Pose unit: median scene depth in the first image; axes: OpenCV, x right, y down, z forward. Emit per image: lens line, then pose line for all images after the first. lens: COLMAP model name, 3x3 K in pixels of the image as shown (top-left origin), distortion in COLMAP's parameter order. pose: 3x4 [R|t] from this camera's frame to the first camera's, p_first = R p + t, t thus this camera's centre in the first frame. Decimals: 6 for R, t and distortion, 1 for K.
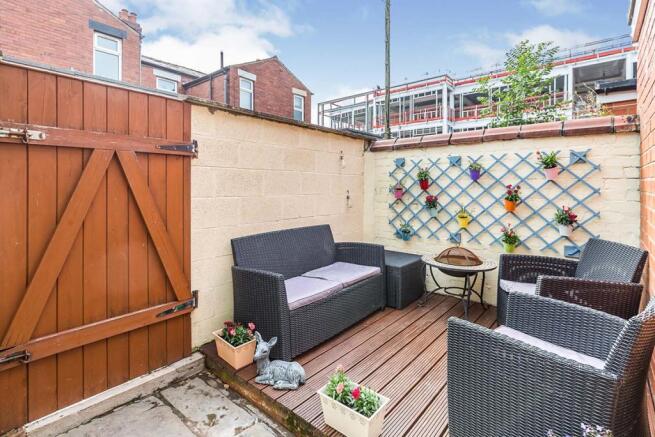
lens RADIAL K [[314.1, 0, 322.9], [0, 314.1, 191.0], [0, 0, 1]] dist [-0.006578, -0.000190]
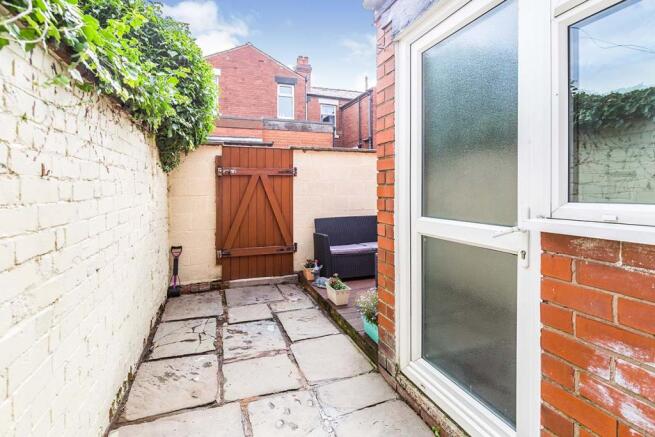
lens RADIAL K [[314.1, 0, 324.2], [0, 314.1, 193.4], [0, 0, 1]] dist [-0.006578, -0.000190]
pose [[0.866783, -0.002975, -0.498677, 0.750873], [0.001823, 0.999994, -0.002796, 0.010178], [0.498682, 0.001515, 0.866784, -0.642573]]
